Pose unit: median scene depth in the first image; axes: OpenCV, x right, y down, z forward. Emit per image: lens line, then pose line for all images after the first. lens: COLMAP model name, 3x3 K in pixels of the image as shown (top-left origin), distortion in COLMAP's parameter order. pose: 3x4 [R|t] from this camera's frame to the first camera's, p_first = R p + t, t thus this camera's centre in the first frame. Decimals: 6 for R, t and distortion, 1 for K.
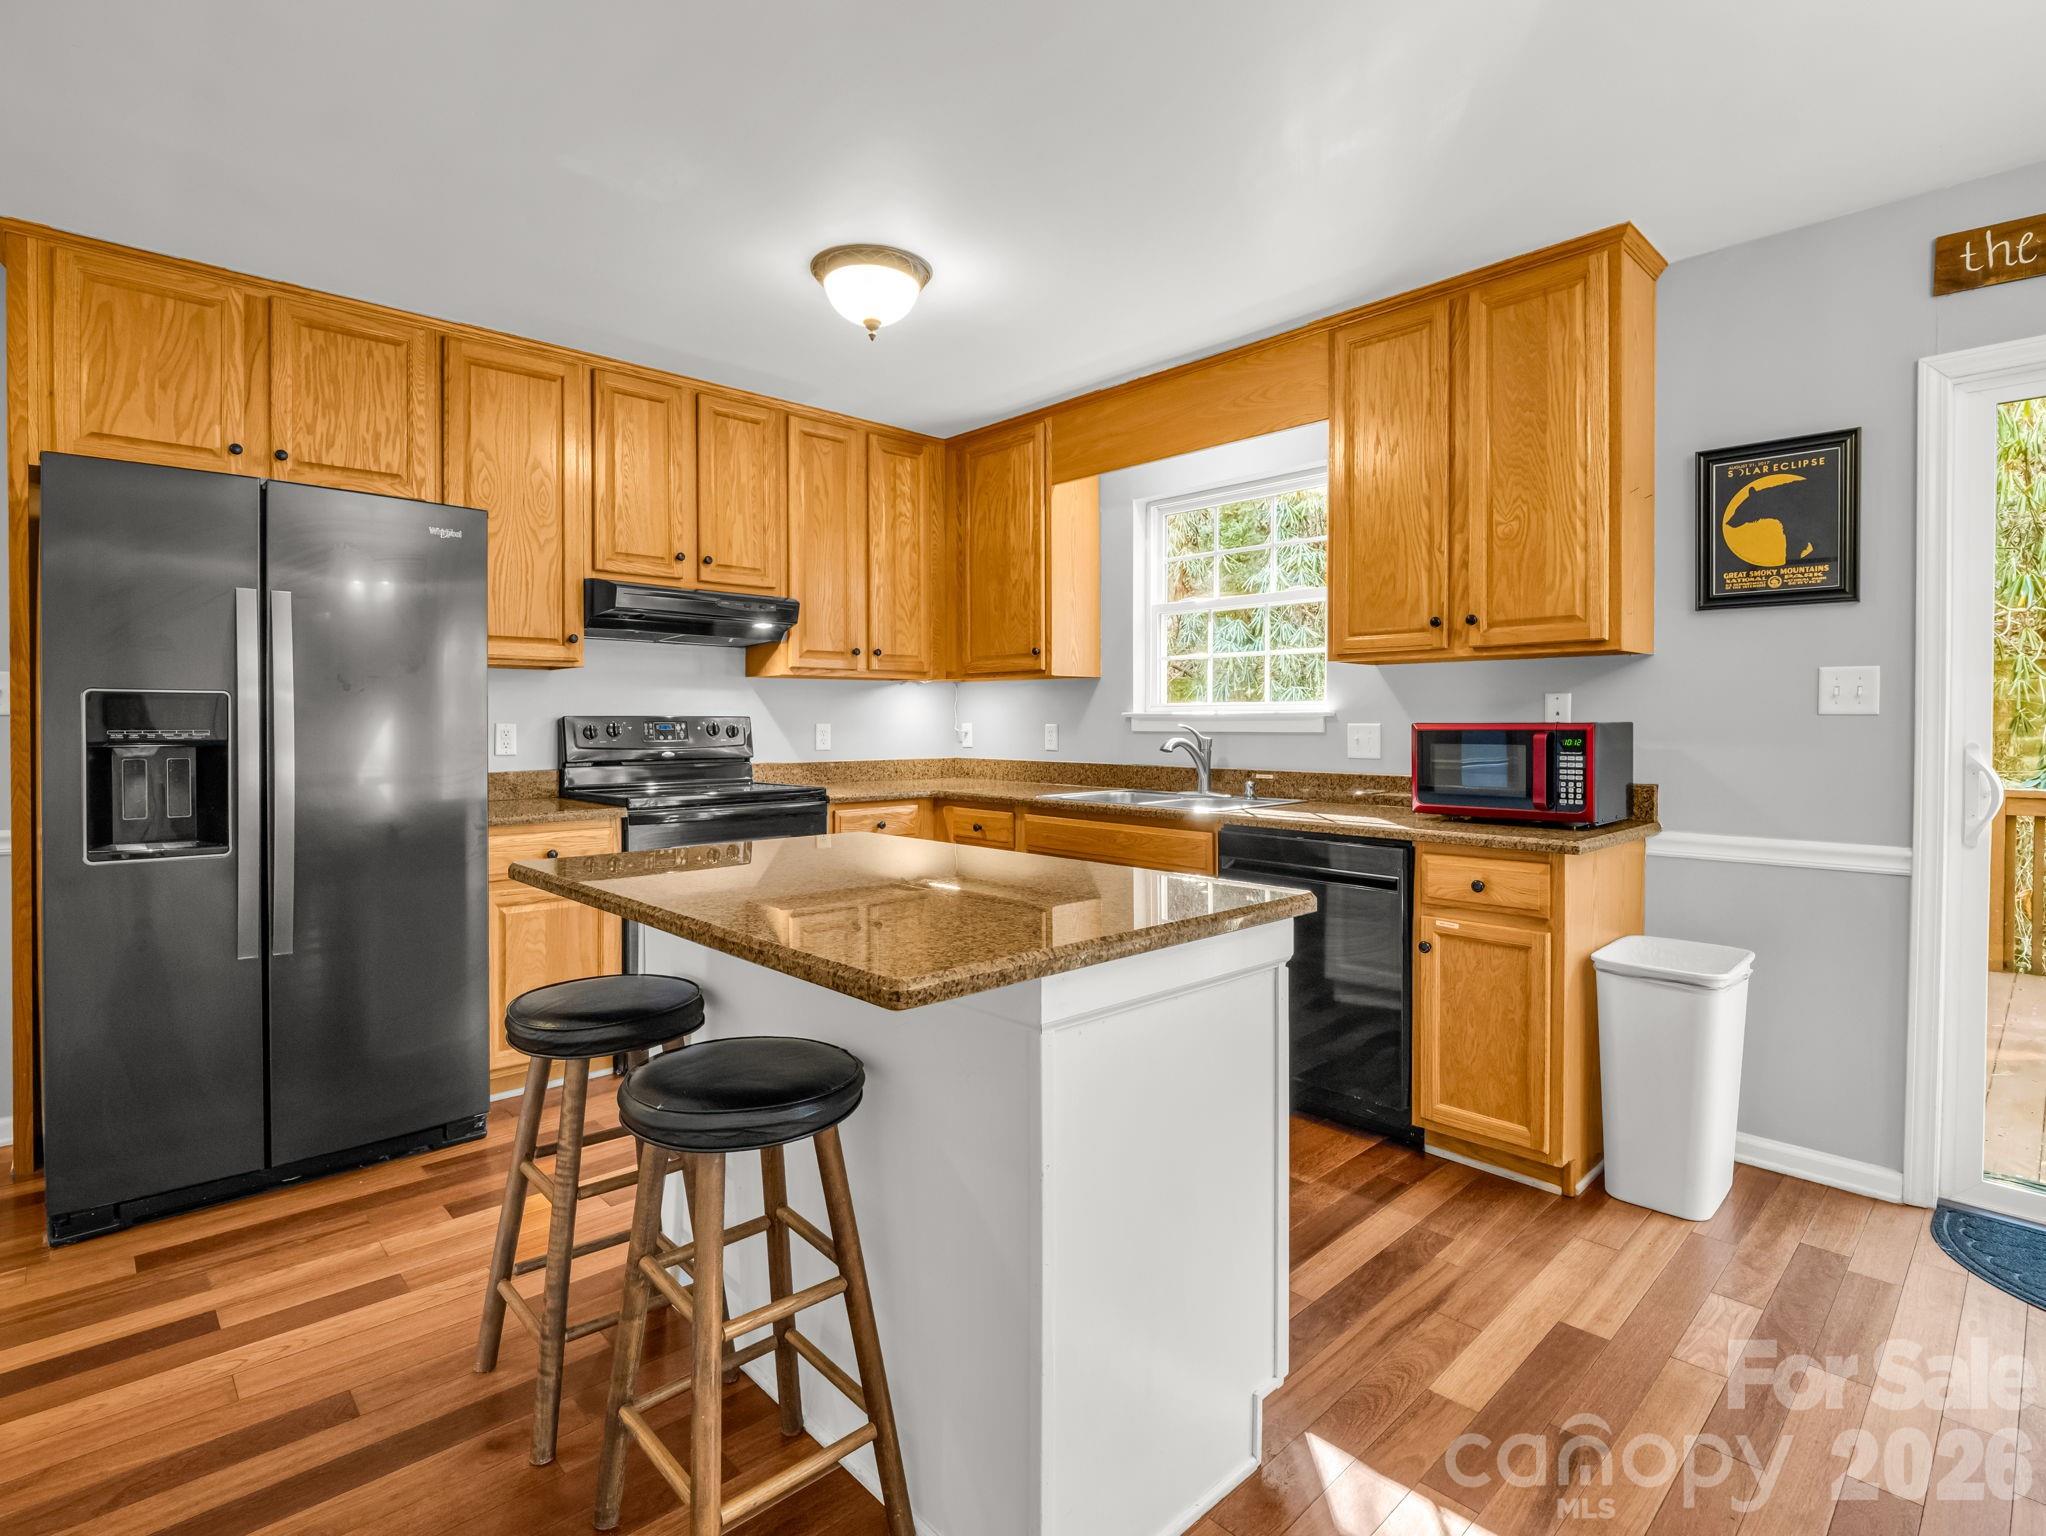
lens RADIAL K [[993.2, 0, 1035.4], [0, 993.2, 727.9], [0, 0, 1]] dist [-0.013941, -0.000756]
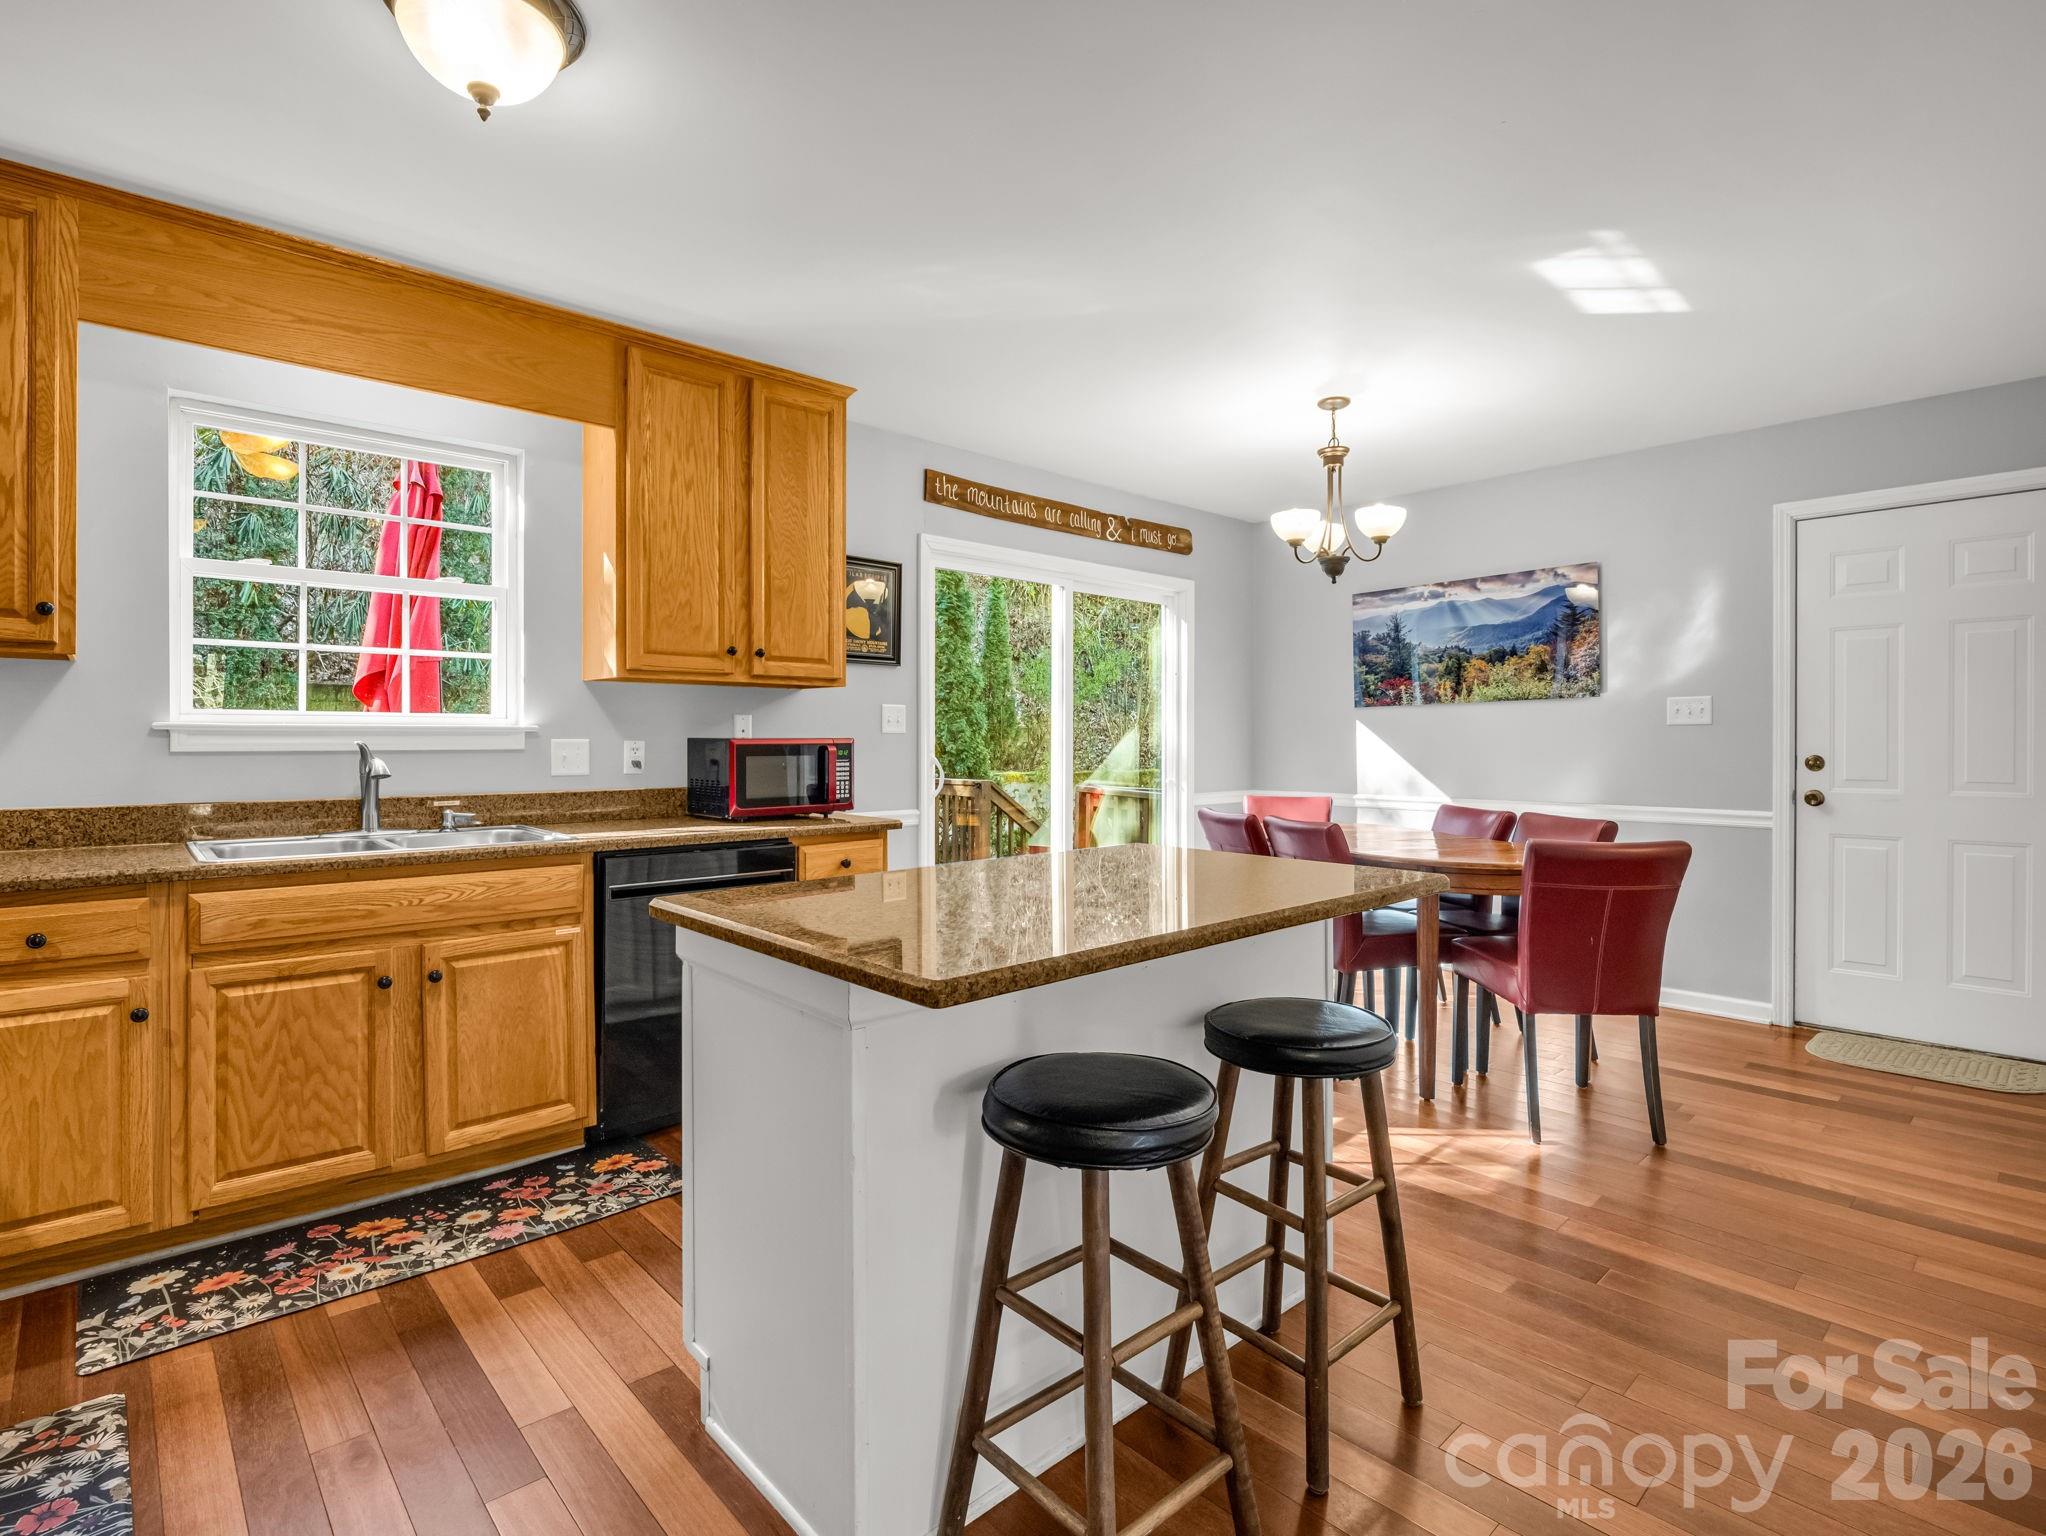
lens RADIAL K [[1025.3, 0, 1022.5], [0, 1025.3, 746.1], [0, 0, 1]] dist [-0.014056, -0.000483]
pose [[0.017323, -0.008130, 0.999817, -0.690183], [0.005092, 0.999955, 0.008043, -0.003520], [-0.999837, 0.004952, 0.017363, 0.568658]]
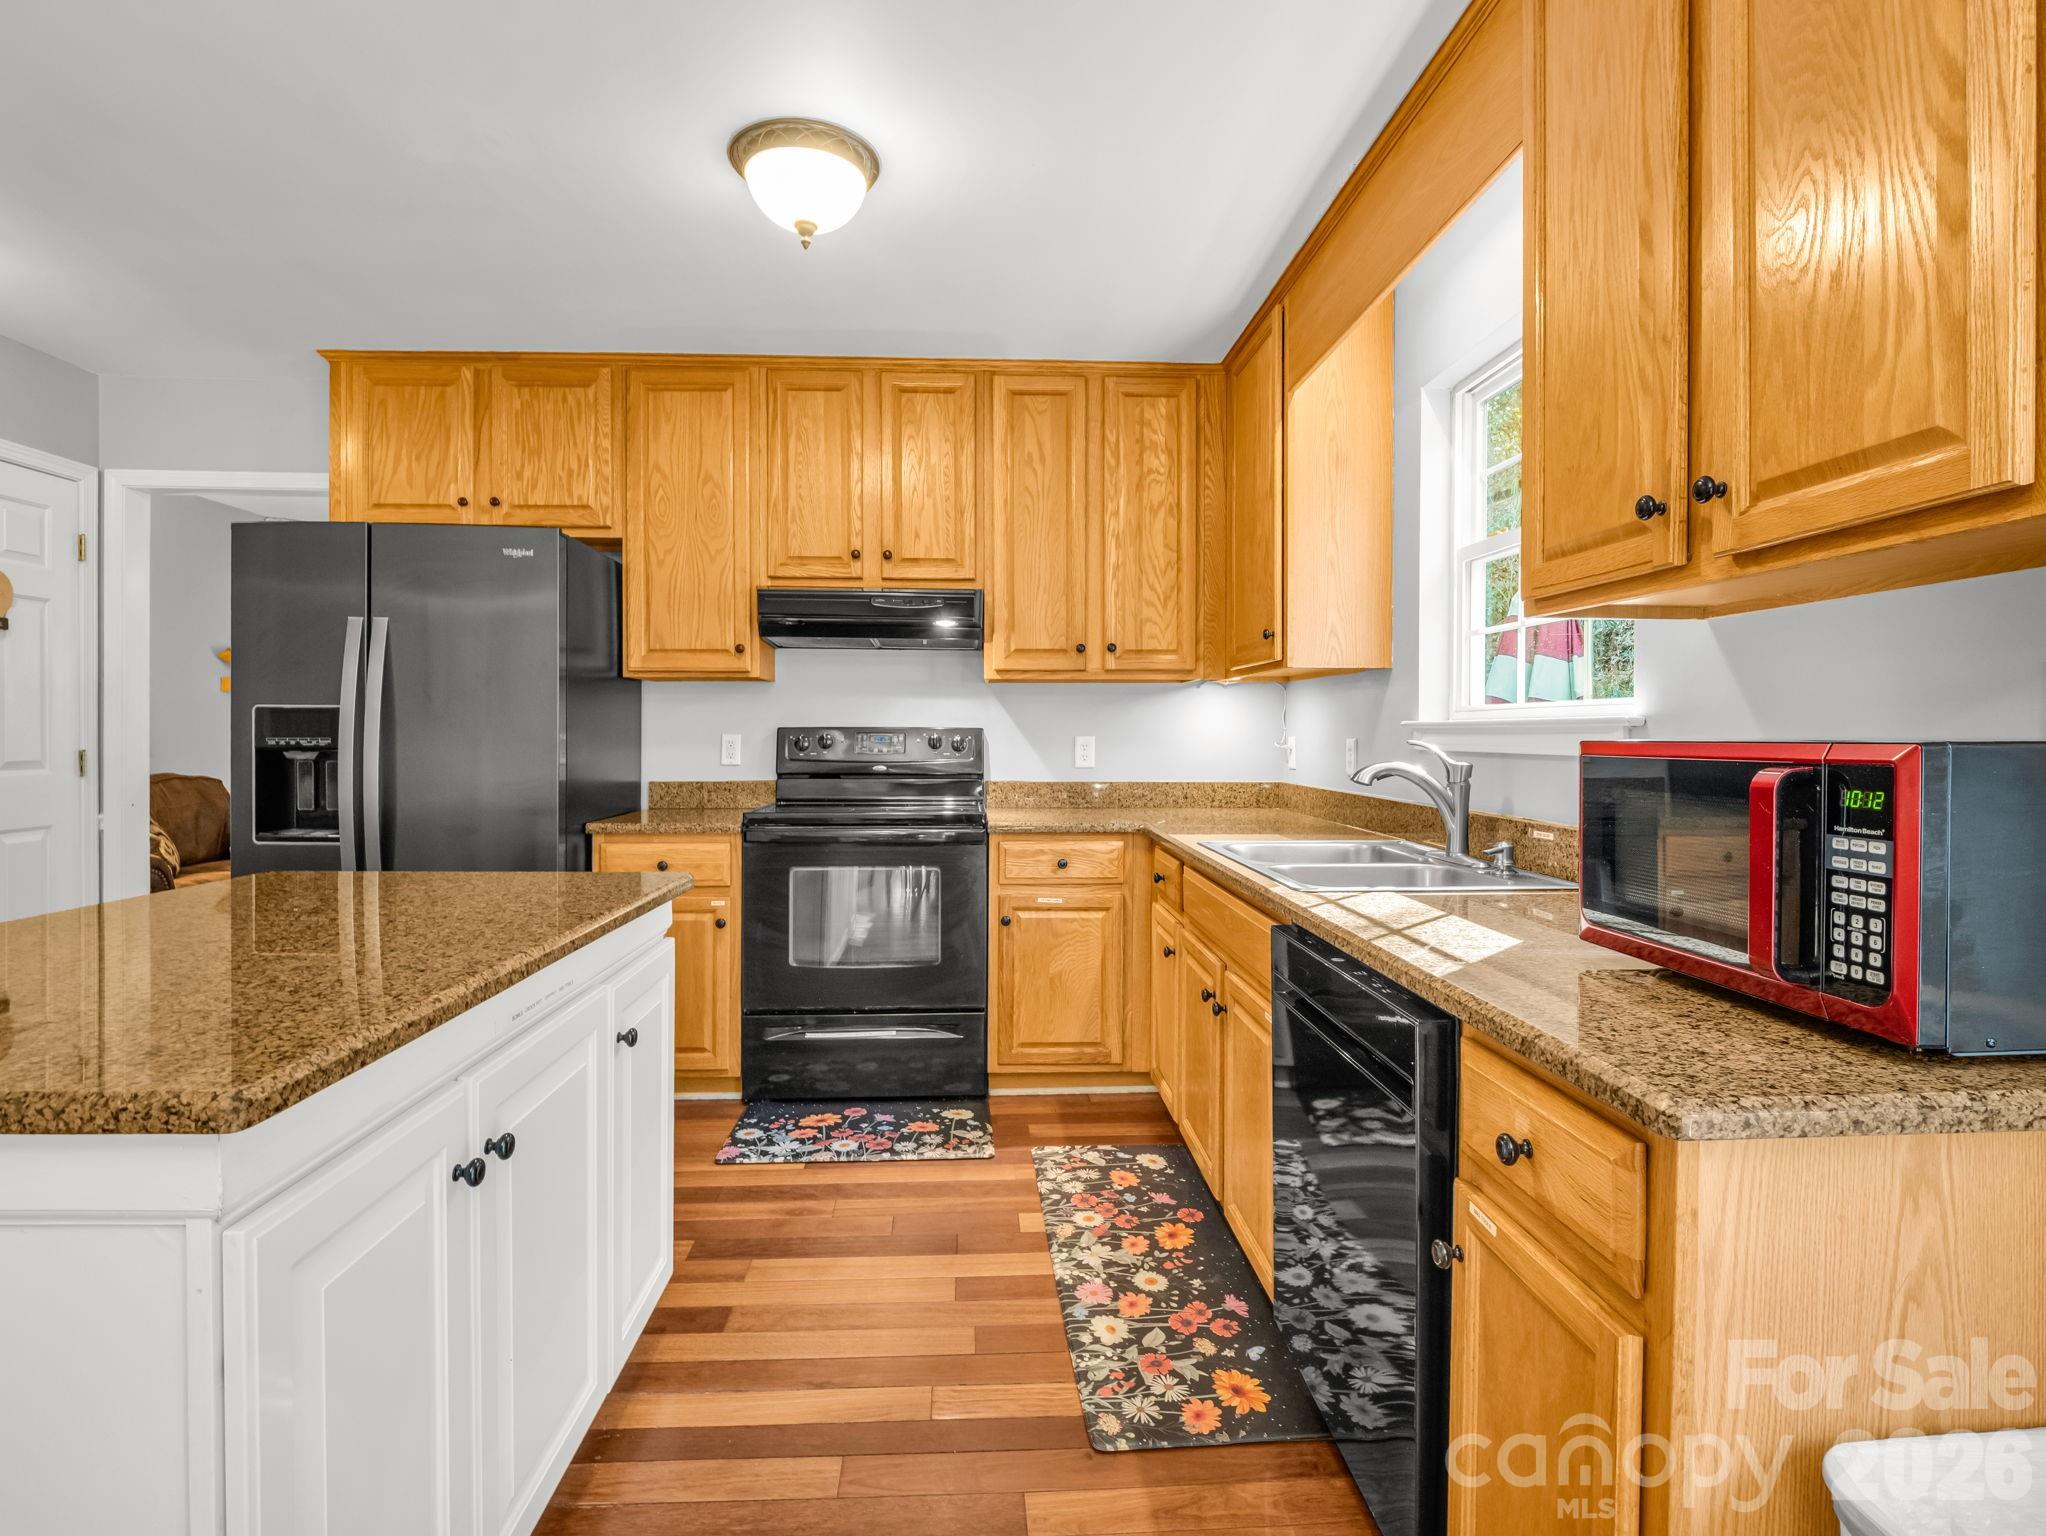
lens RADIAL K [[1025.3, 0, 1022.5], [0, 1025.3, 746.1], [0, 0, 1]] dist [-0.014056, -0.000483]
pose [[0.762679, 0.010893, -0.646685, 0.429939], [-0.007724, 0.999940, 0.007734, -0.003252], [0.646731, -0.000903, 0.762718, 0.427528]]
